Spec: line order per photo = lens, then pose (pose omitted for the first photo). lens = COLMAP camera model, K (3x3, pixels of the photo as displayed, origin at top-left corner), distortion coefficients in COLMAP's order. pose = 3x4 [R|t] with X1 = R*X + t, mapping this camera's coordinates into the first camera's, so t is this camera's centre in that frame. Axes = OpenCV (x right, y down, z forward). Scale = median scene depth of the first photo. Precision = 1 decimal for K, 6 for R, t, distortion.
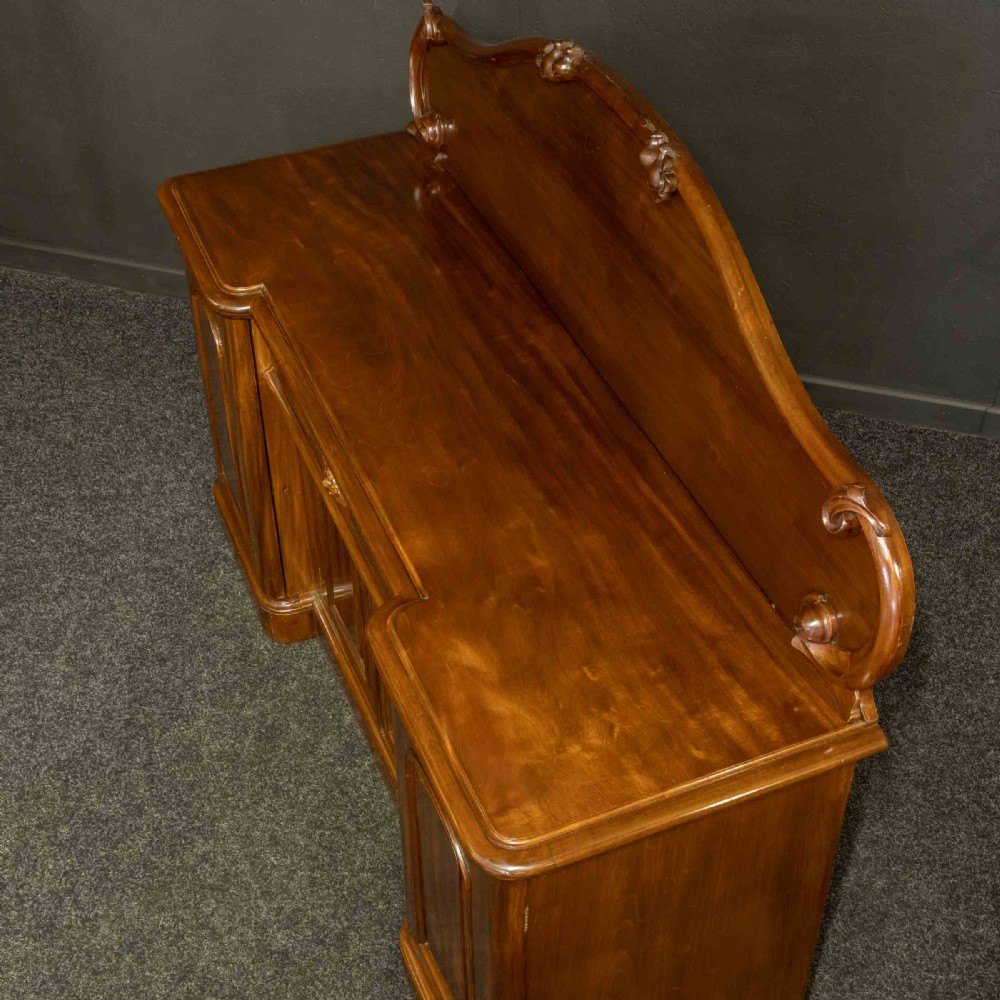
lens RADIAL K [[1472.0, 0, 541.5], [0, 1472.0, 500.7], [0, 0, 1]] dist [-0.036776, 0.079835]
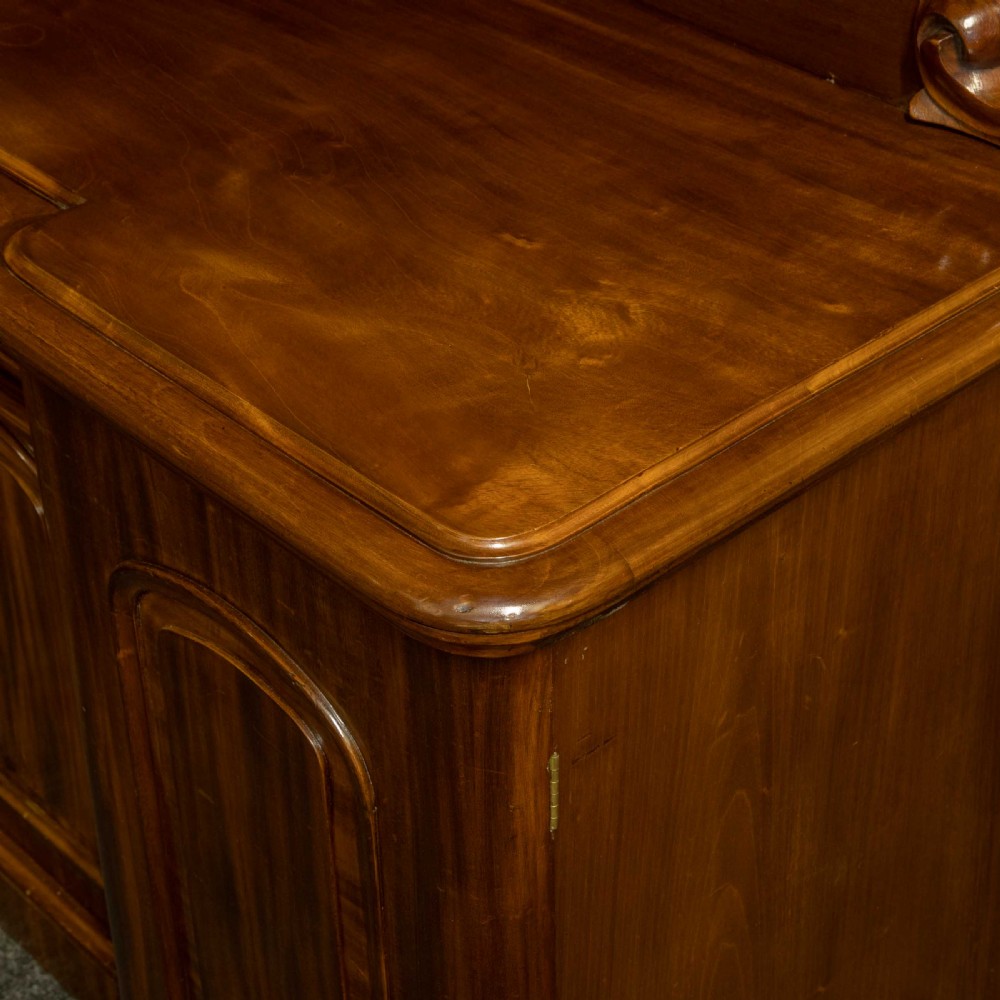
lens RADIAL K [[2179.3, 0, 538.5], [0, 2179.3, 494.3], [0, 0, 1]] dist [0.020926, 0.556907]
pose [[0.939682, -0.216937, 0.264453, -0.149964], [0.244227, 0.966837, -0.074693, 0.243693], [-0.239479, 0.134774, 0.961502, 0.406771]]
